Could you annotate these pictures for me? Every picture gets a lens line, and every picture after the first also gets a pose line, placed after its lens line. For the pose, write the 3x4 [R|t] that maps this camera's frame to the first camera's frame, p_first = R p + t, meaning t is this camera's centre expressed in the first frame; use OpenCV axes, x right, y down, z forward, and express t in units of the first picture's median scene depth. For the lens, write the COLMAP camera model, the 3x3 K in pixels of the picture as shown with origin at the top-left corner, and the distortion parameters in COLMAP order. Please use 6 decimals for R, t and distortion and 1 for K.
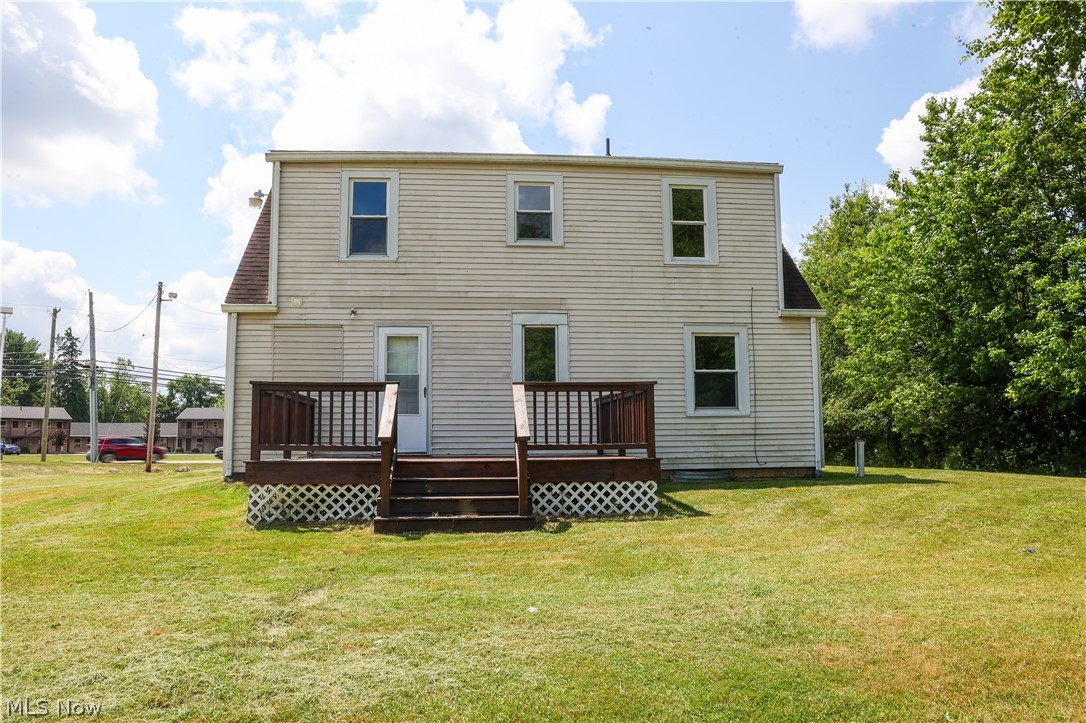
lens RADIAL K [[739.2, 0, 573.2], [0, 739.2, 360.8], [0, 0, 1]] dist [-0.067486, -0.000312]
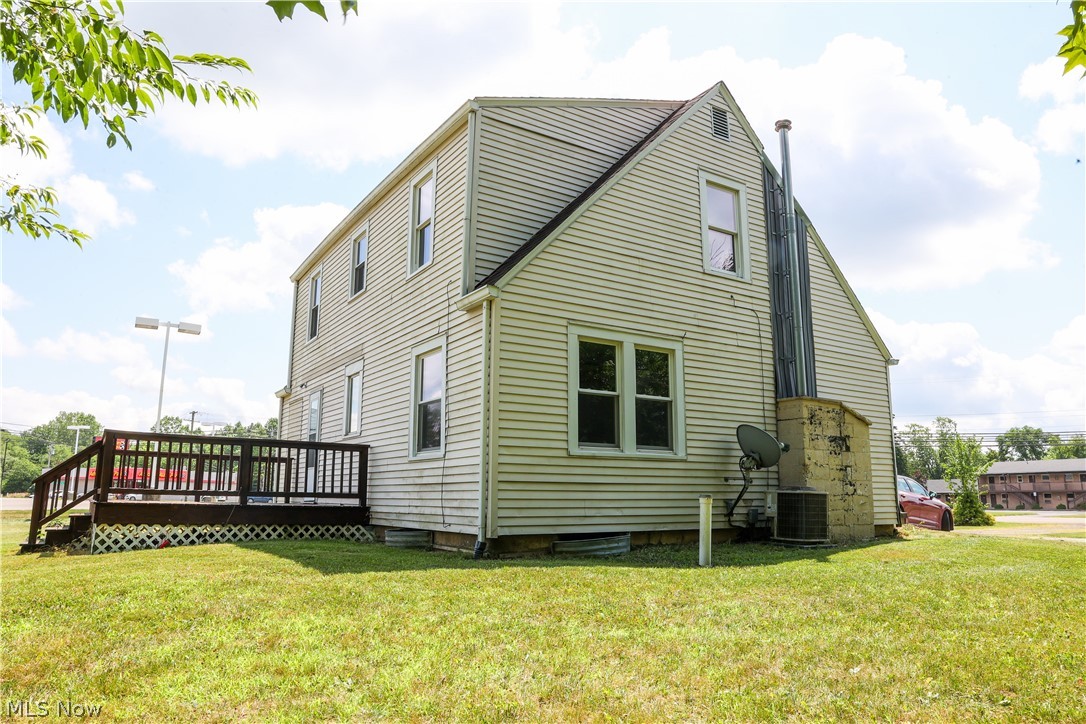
lens RADIAL K [[739.2, 0, 573.2], [0, 739.2, 361.3], [0, 0, 1]] dist [-0.067486, -0.000312]
pose [[0.483304, -0.152366, -0.862092, 0.943199], [0.086564, 0.988230, -0.126130, 0.082584], [0.871163, -0.013666, 0.490804, 0.751062]]
